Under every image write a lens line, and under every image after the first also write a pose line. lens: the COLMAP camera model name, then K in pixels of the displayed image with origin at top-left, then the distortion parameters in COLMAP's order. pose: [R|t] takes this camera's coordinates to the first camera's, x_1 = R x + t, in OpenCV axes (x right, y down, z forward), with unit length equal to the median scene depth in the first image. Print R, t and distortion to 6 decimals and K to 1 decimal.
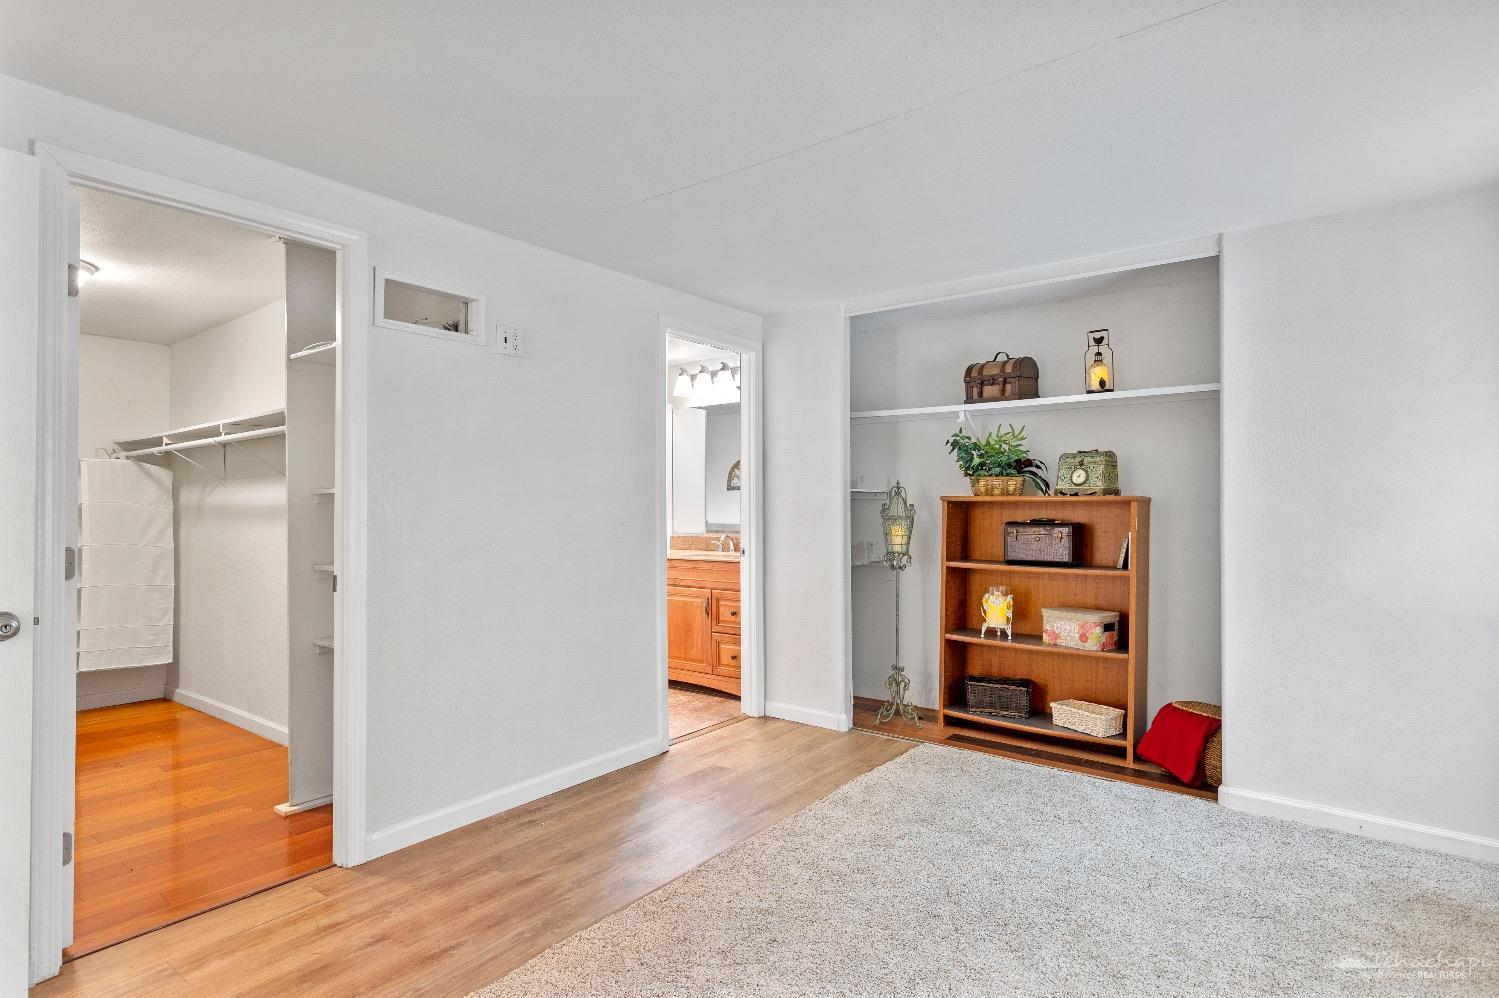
lens RADIAL K [[780.7, 0, 749.5], [0, 780.7, 499.0], [0, 0, 1]] dist [-0.001174, -0.000677]
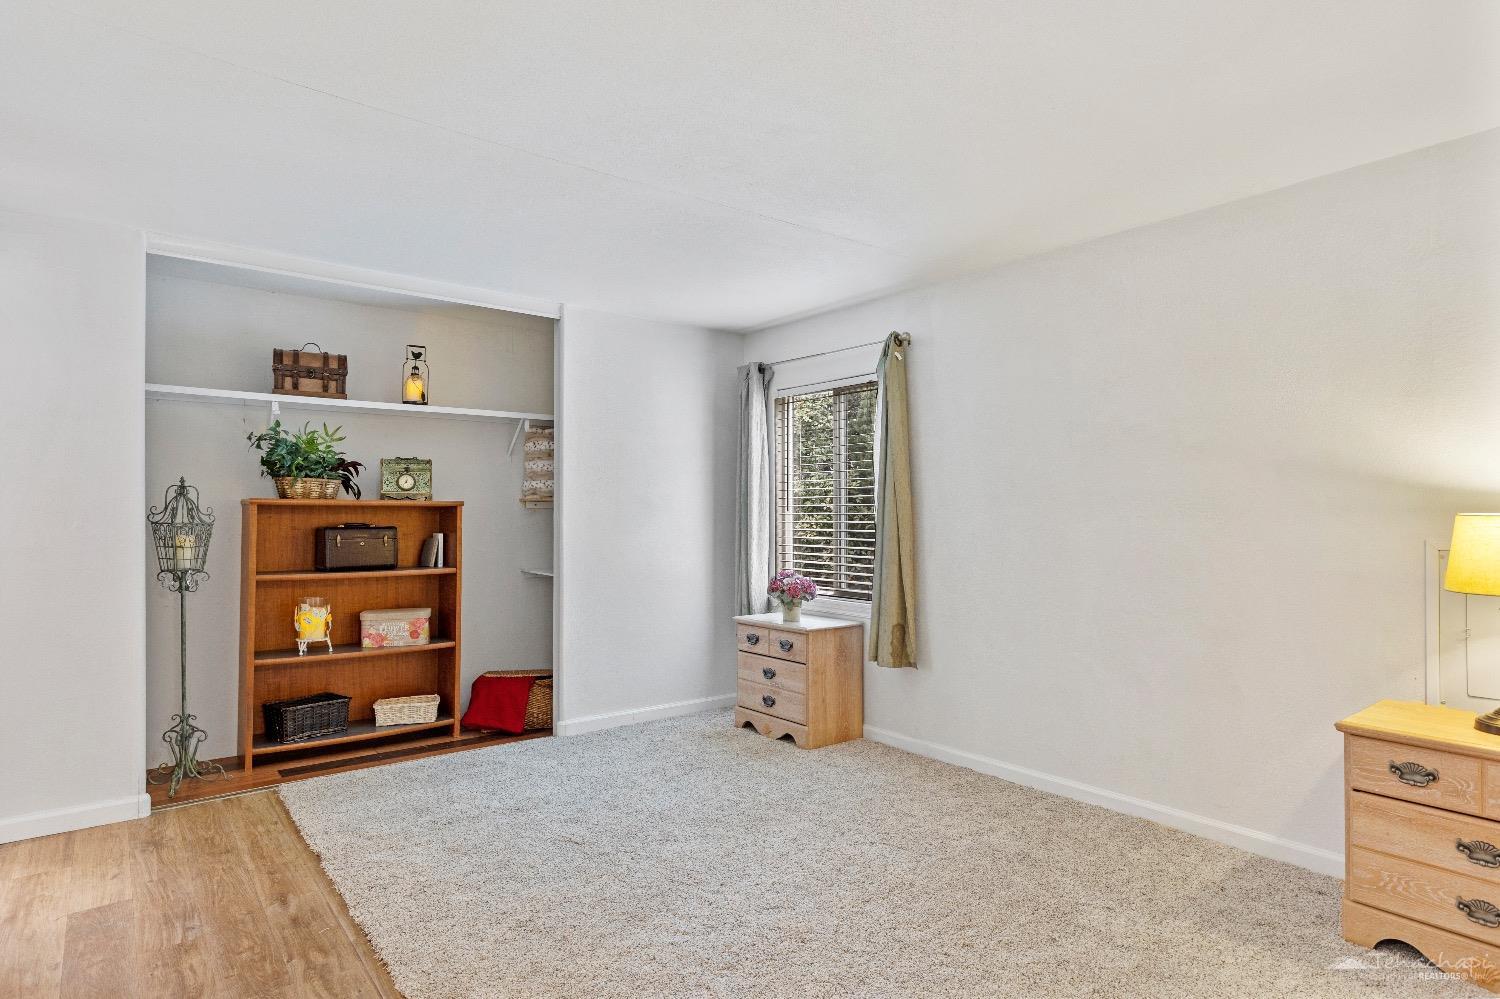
lens RADIAL K [[831.2, 0, 746.3], [0, 831.2, 508.3], [0, 0, 1]] dist [-0.006121, -0.001376]
pose [[0.233357, 0.002007, 0.972389, -0.517489], [-0.005570, 0.999984, -0.000727, 0.004519], [-0.972375, -0.005246, 0.233364, 0.274288]]
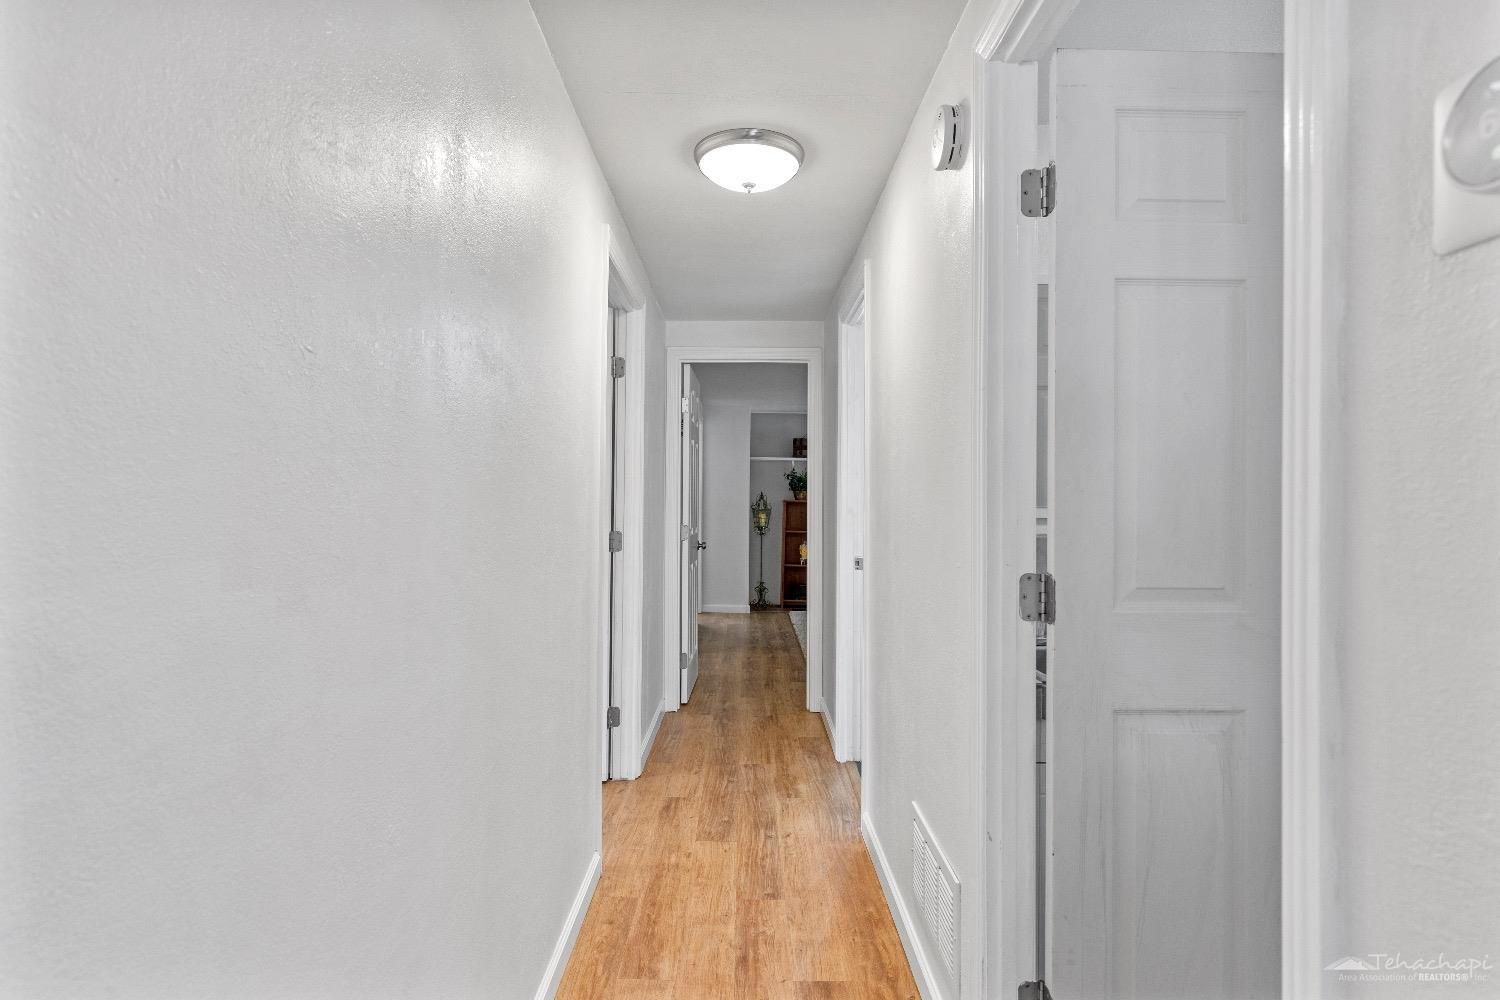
lens RADIAL K [[781.2, 0, 750.0], [0, 781.2, 500.0], [0, 0, 1]] dist [-0.001174, -0.000677]
pose [[0.779830, 0.008870, 0.625928, -1.196450], [-0.010436, 0.999945, -0.001168, 0.000422], [-0.625904, -0.005622, 0.779880, -0.624583]]
